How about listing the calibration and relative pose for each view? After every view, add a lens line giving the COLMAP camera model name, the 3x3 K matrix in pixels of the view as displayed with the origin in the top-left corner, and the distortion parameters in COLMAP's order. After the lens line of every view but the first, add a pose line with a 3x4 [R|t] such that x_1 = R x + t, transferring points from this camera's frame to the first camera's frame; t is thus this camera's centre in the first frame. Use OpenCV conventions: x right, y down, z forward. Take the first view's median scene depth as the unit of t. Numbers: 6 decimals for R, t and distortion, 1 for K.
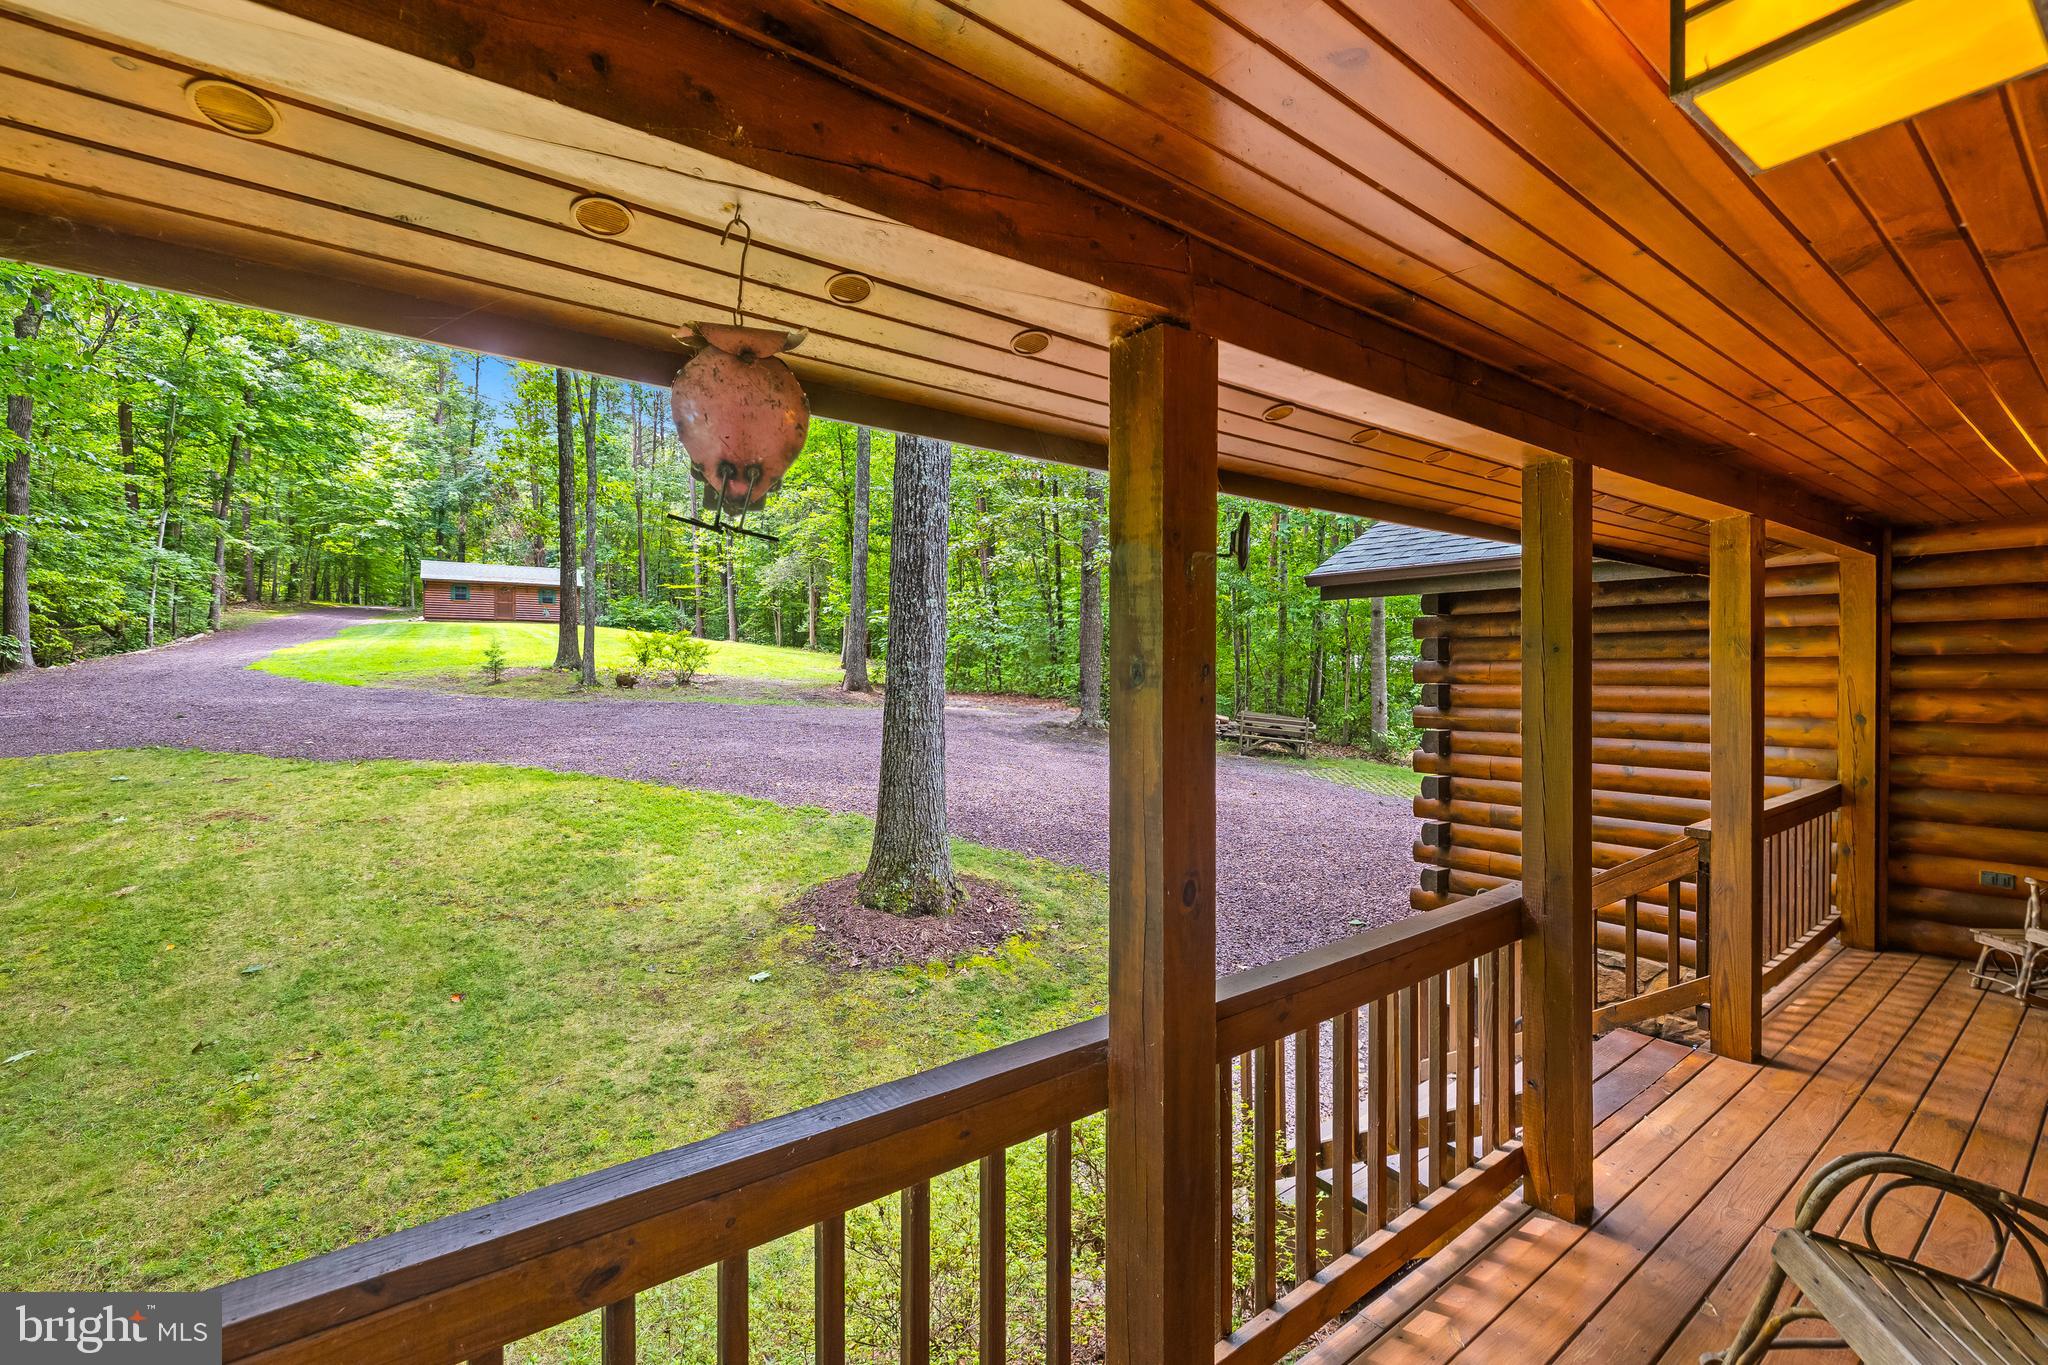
lens RADIAL K [[879.4, 0, 1024.0], [0, 879.4, 682.5], [0, 0, 1]] dist [-0.001763, 0.000172]
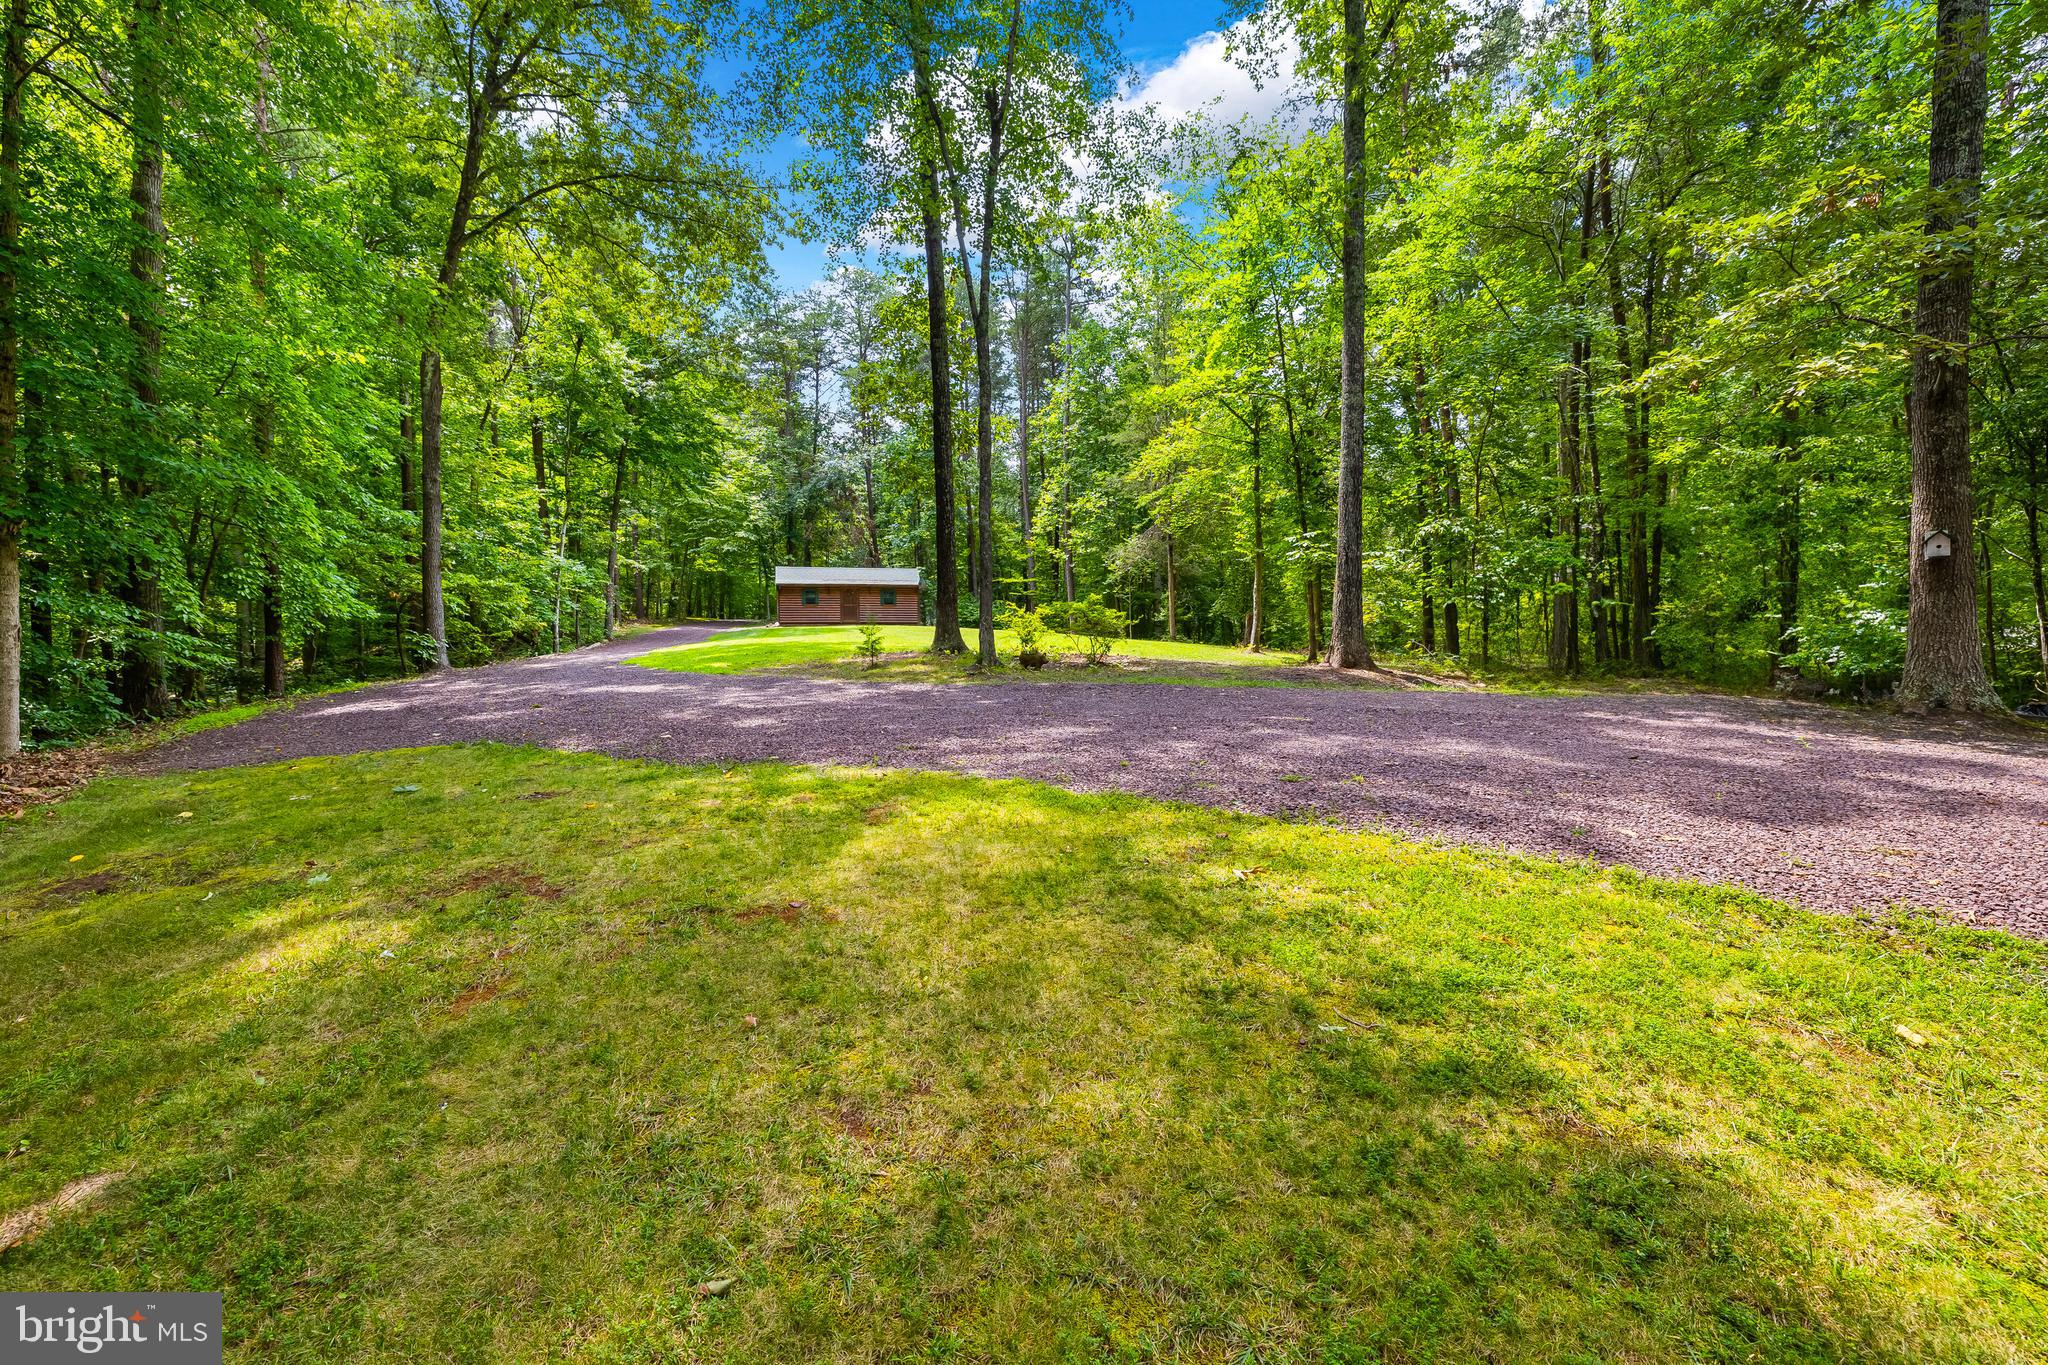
lens RADIAL K [[887.2, 0, 1018.3], [0, 887.2, 710.8], [0, 0, 1]] dist [-0.001259, -0.000025]
pose [[0.946173, -0.009711, -0.323516, -0.100963], [0.016744, 0.999680, 0.018962, 0.011462], [0.323228, -0.023358, 0.946033, 0.131779]]
